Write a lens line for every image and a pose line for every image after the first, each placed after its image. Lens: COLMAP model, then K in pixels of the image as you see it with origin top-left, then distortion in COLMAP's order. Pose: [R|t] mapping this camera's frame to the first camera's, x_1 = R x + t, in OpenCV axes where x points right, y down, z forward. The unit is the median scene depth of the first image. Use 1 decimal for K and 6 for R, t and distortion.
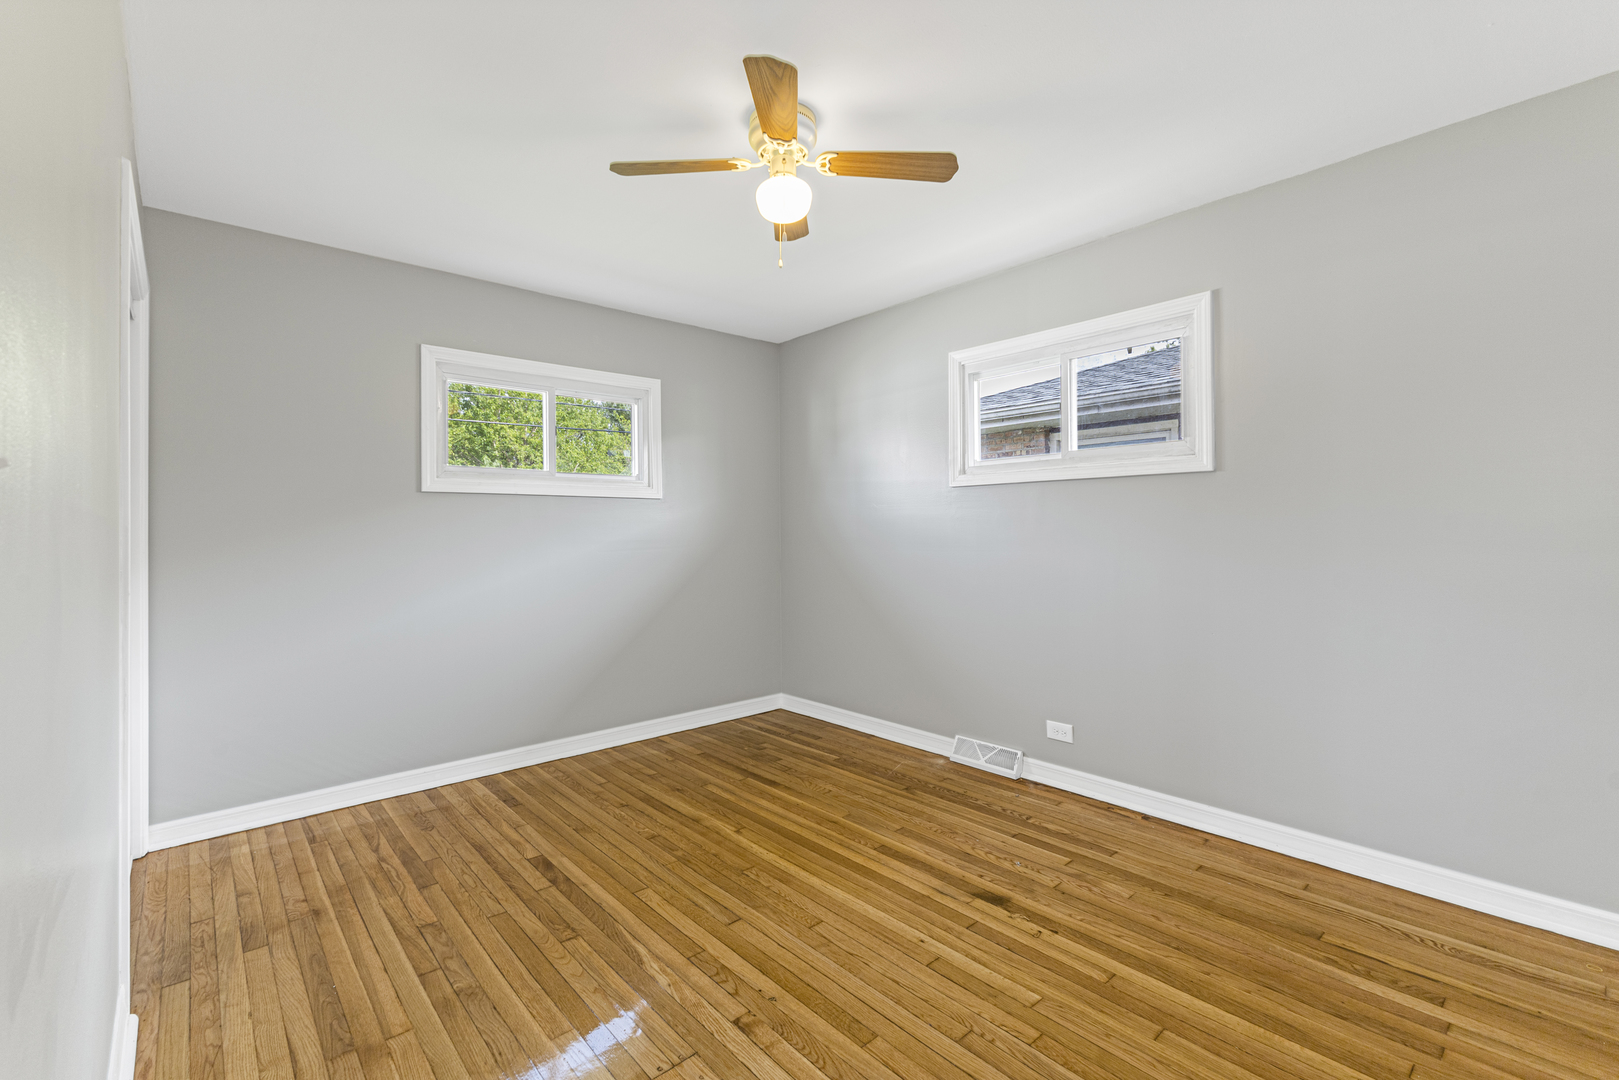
lens RADIAL K [[708.1, 0, 809.5], [0, 708.1, 540.0], [0, 0, 1]] dist [0.003911, 0.000441]
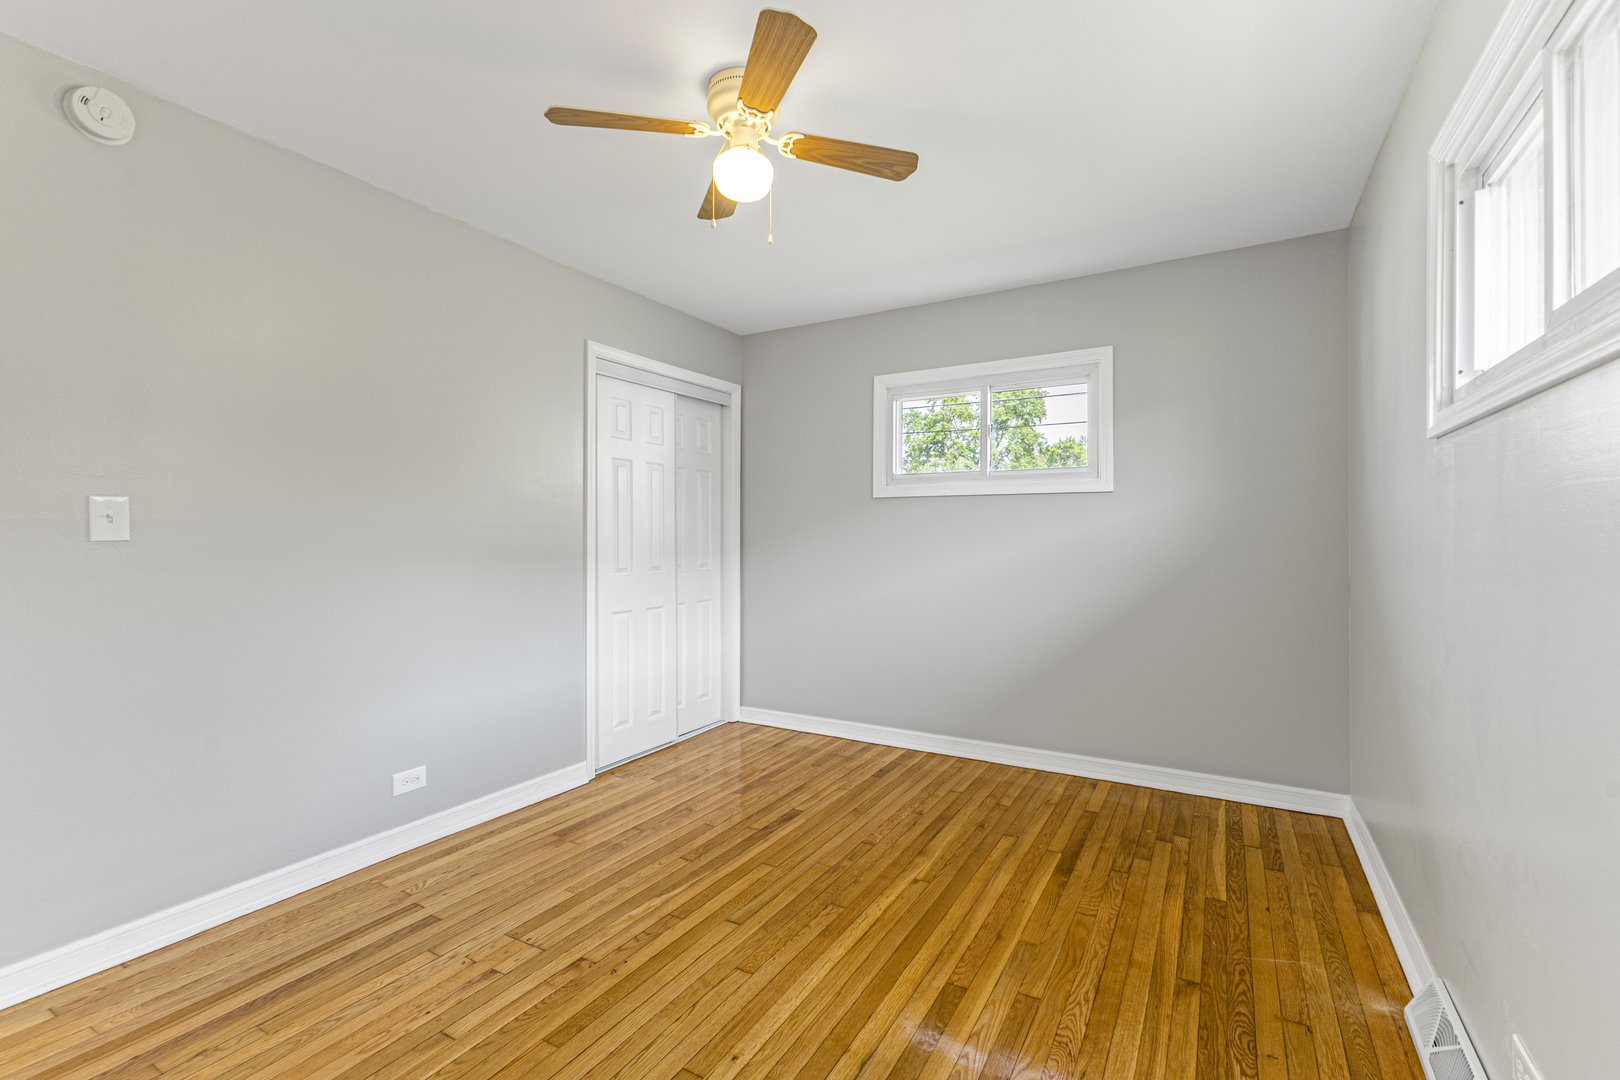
lens RADIAL K [[708.5, 0, 810.0], [0, 708.5, 540.0], [0, 0, 1]] dist [0.003911, 0.000441]
pose [[0.315472, 0.017826, -0.948767, 0.627048], [-0.015680, 0.999785, 0.013571, -0.010947], [0.948805, 0.010595, 0.315684, 0.565364]]
